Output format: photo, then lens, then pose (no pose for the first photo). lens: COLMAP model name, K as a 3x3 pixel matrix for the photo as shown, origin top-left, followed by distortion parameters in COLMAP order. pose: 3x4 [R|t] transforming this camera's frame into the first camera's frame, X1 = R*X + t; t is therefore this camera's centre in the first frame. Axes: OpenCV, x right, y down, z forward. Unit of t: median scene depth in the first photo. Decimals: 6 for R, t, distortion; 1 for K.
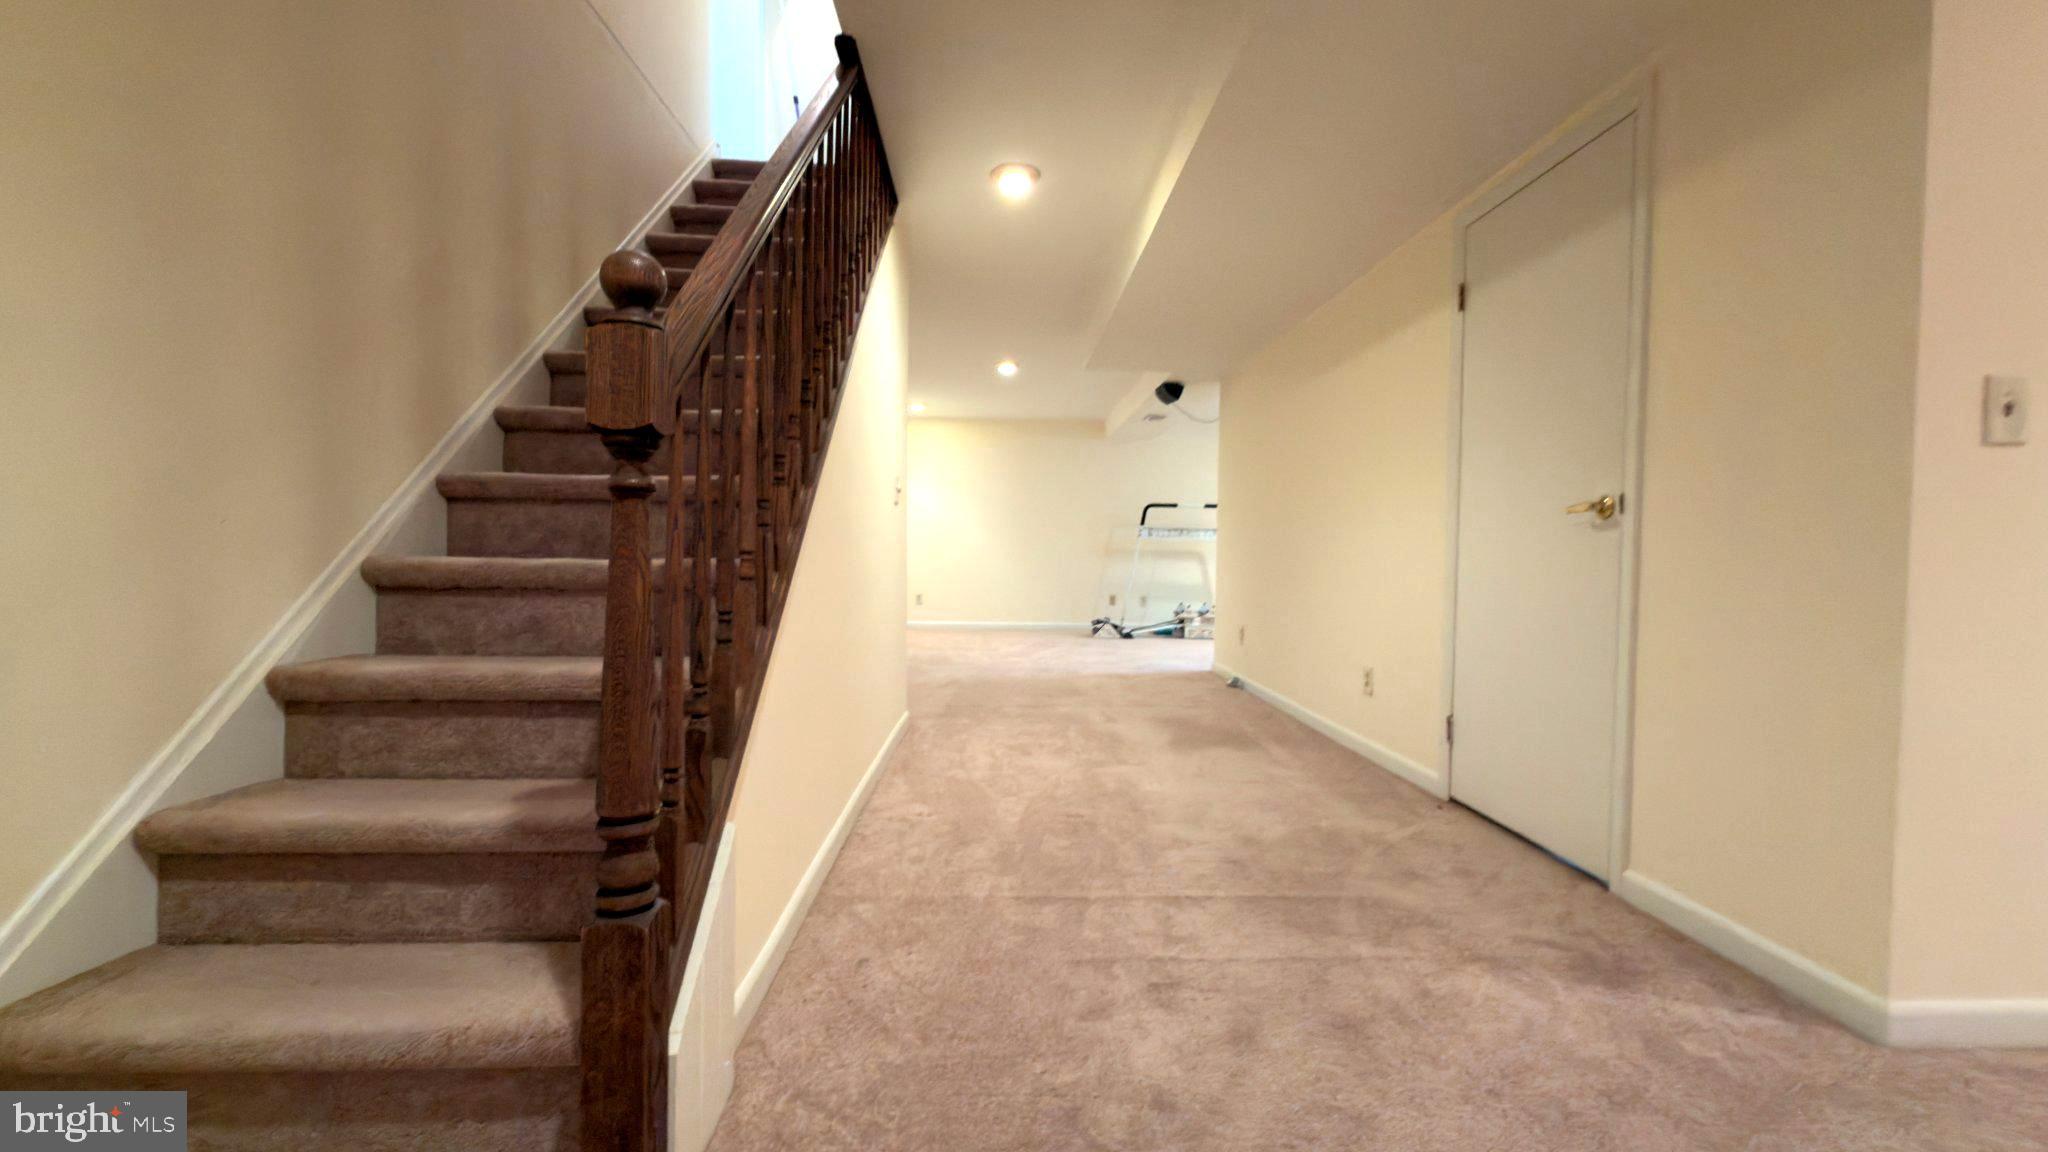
lens RADIAL K [[818.9, 0, 1022.2], [0, 818.9, 577.6], [0, 0, 1]] dist [0.001377, 0.000076]
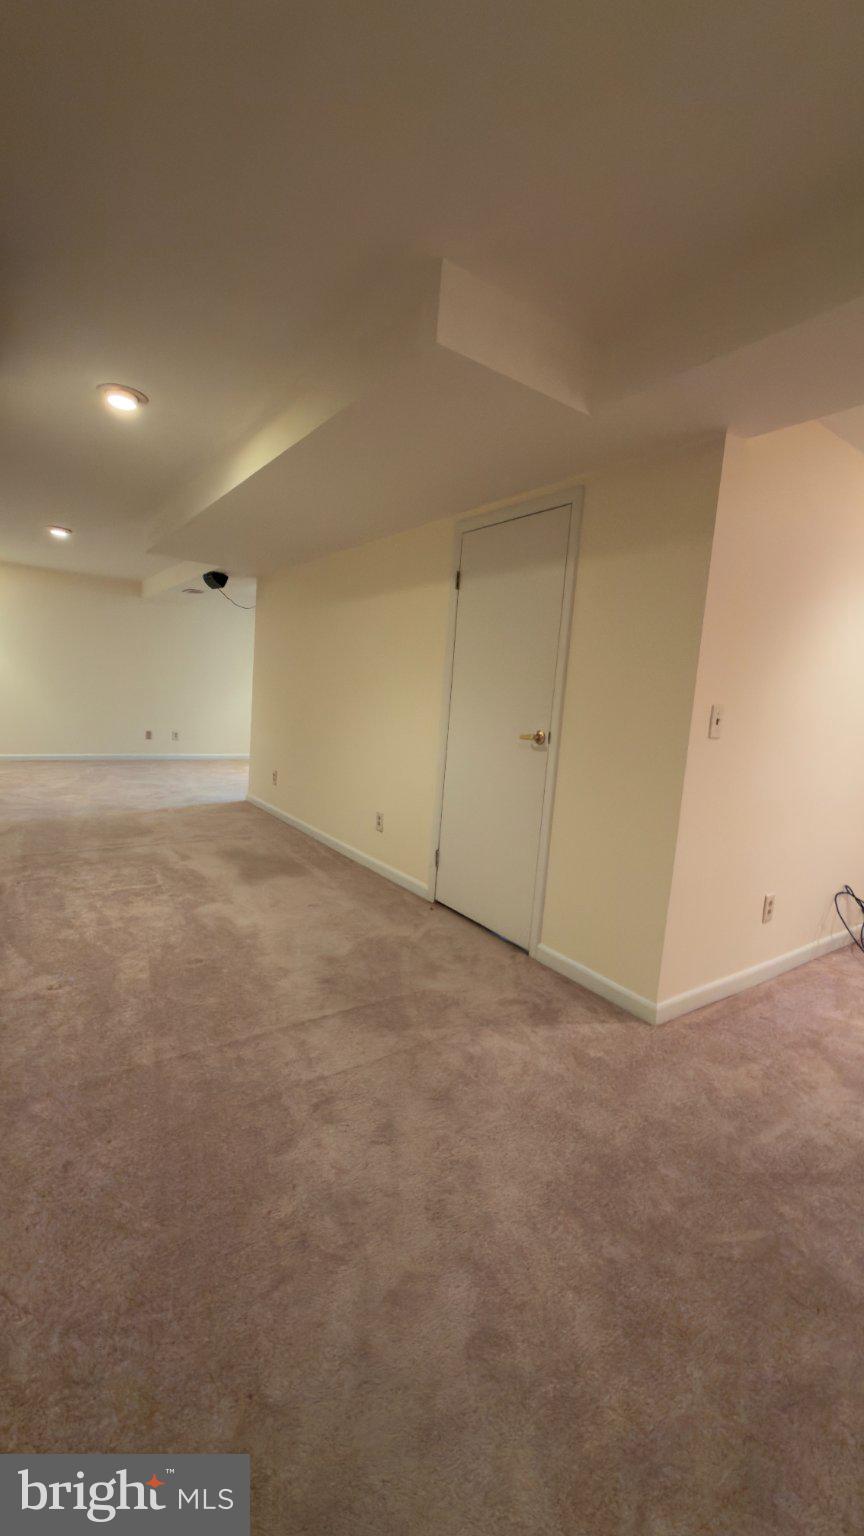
lens RADIAL K [[614.2, 0, 429.0], [0, 614.2, 763.7], [0, 0, 1]] dist [0.001377, 0.000076]
pose [[0.833912, -0.016969, 0.551637, -0.192295], [-0.043912, 0.994318, 0.096967, -0.151099], [-0.550148, -0.105085, 0.828428, 0.065469]]
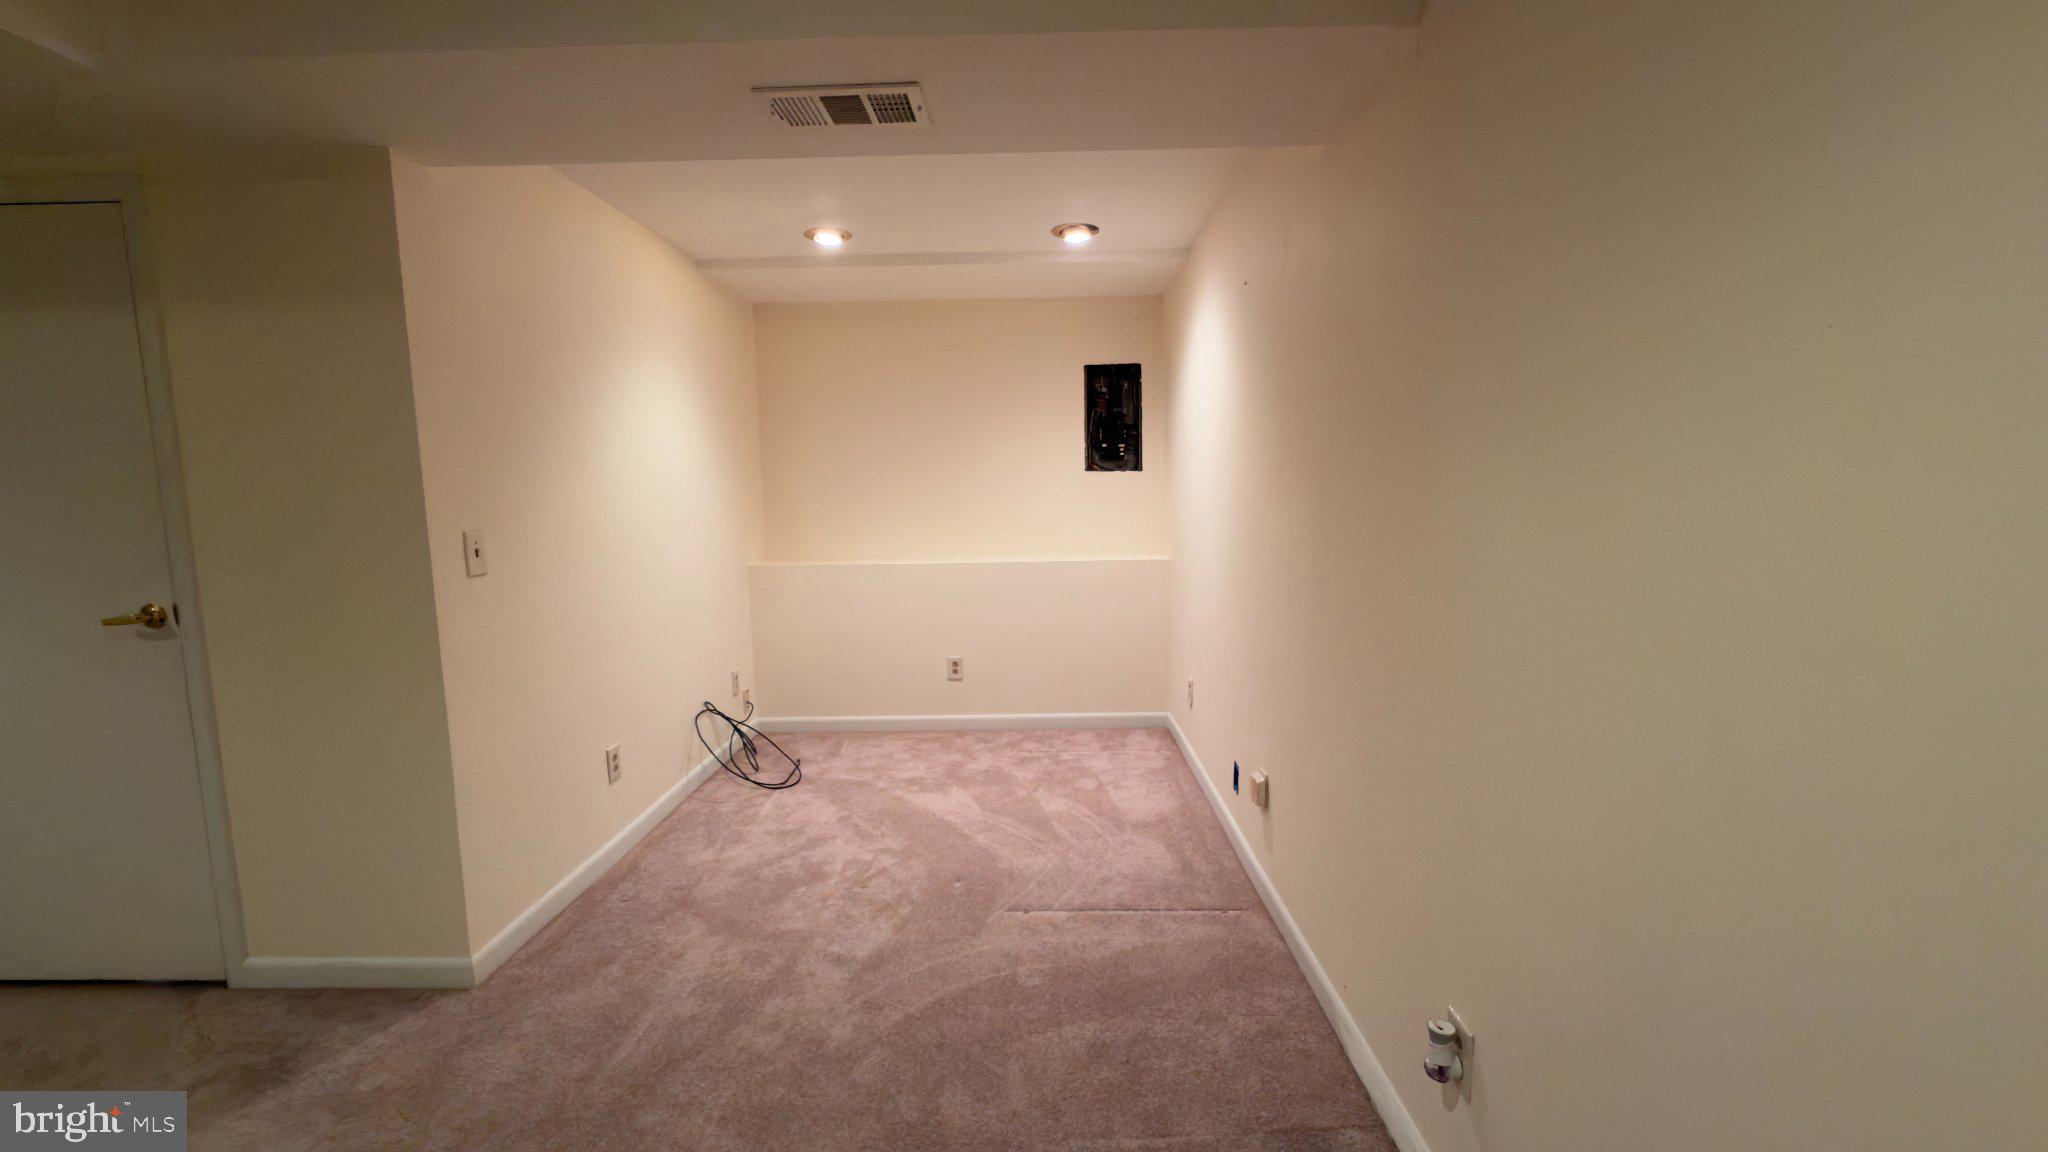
lens RADIAL K [[818.9, 0, 1019.9], [0, 818.9, 578.4], [0, 0, 1]] dist [0.001377, 0.000076]
pose [[0.051253, -0.130851, 0.990076, -0.186070], [0.048820, 0.990522, 0.128383, -0.211044], [-0.997492, 0.041756, 0.057156, -0.068089]]
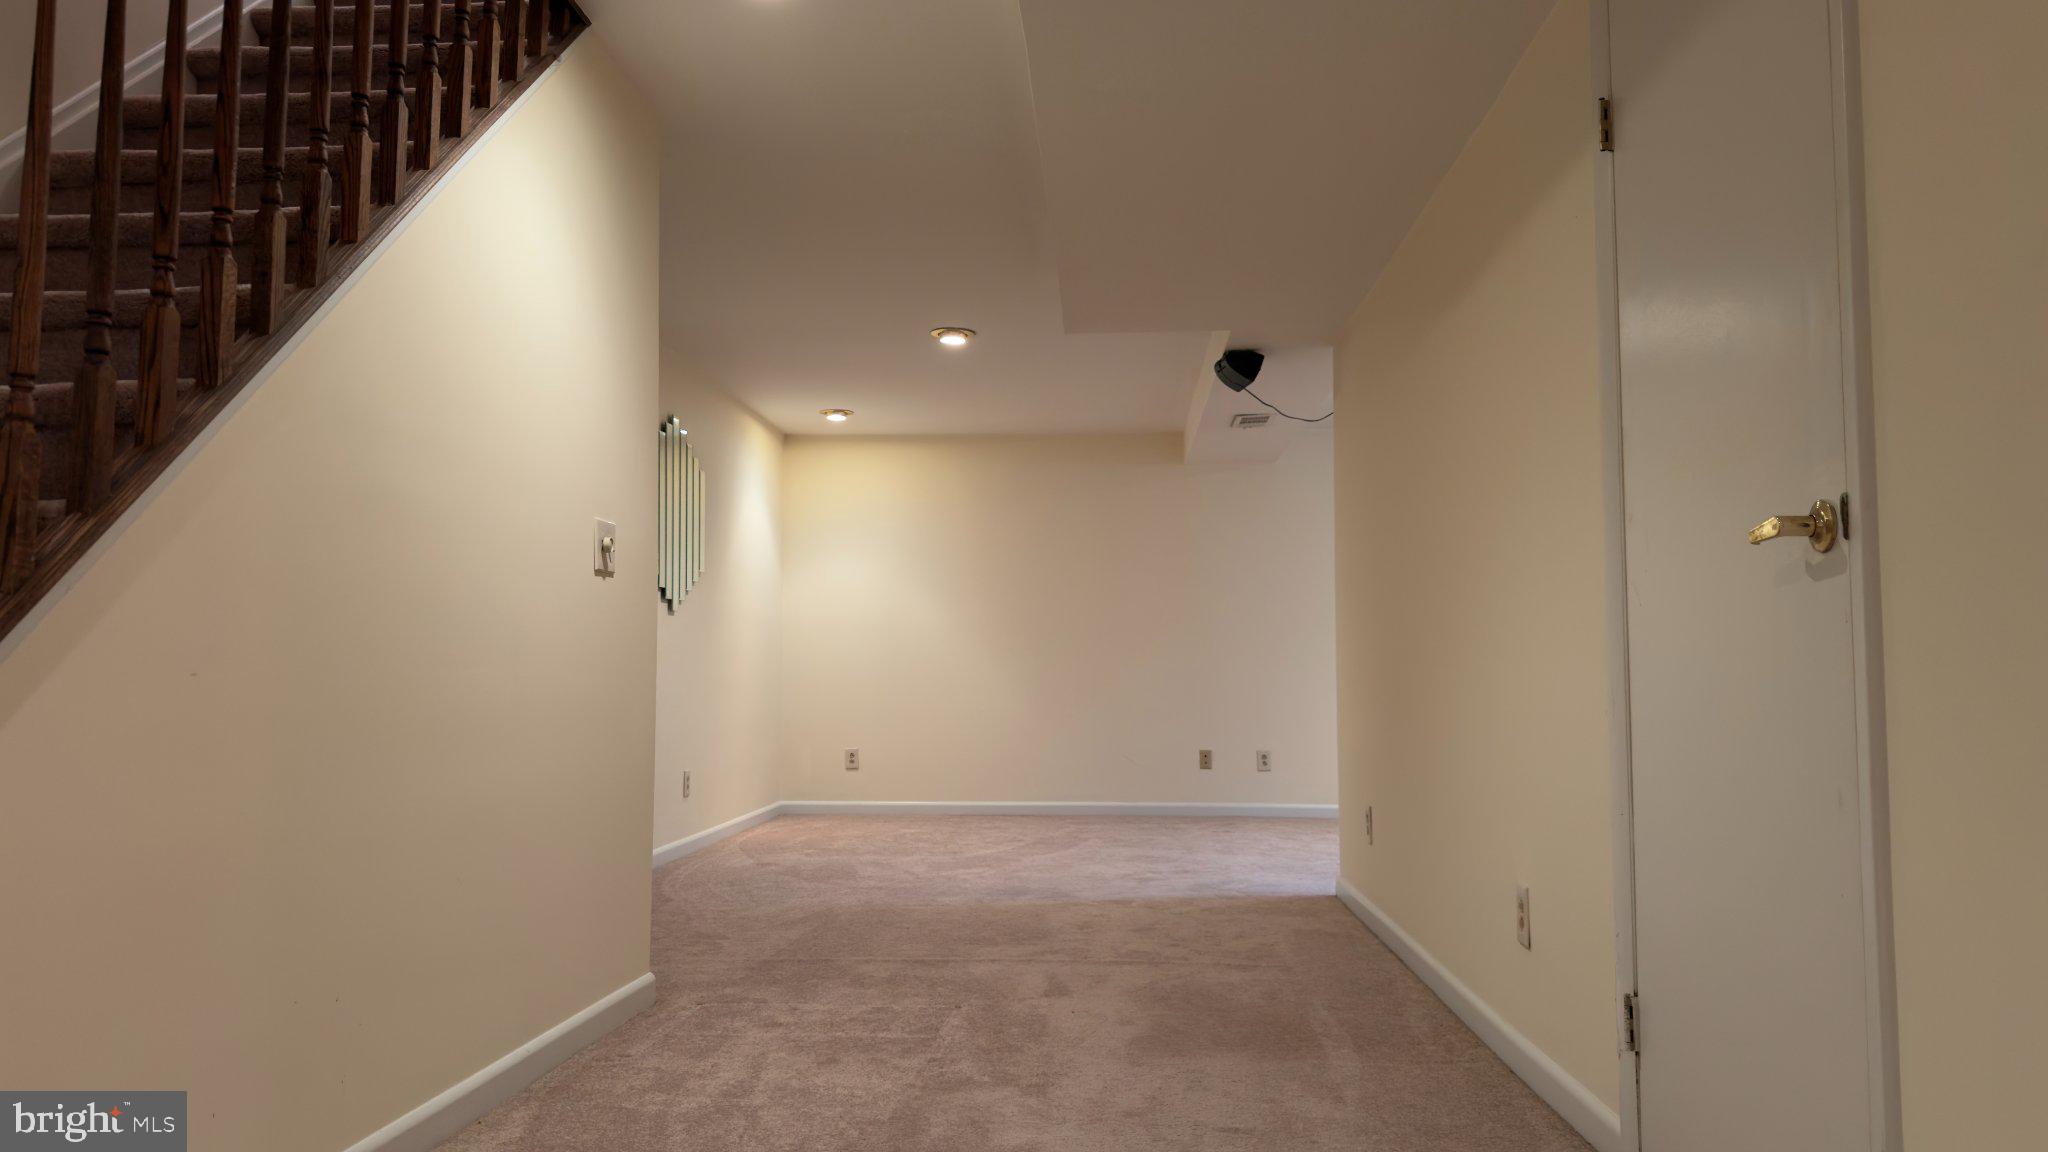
lens RADIAL K [[1430.7, 0, 1013.8], [0, 1430.7, 583.4], [0, 0, 1]] dist [0.006274, -0.004332]
pose [[0.993973, -0.020980, -0.107597, 0.365477], [0.010207, 0.994963, -0.099721, 0.020068], [0.109147, 0.098022, 0.989181, 0.185544]]
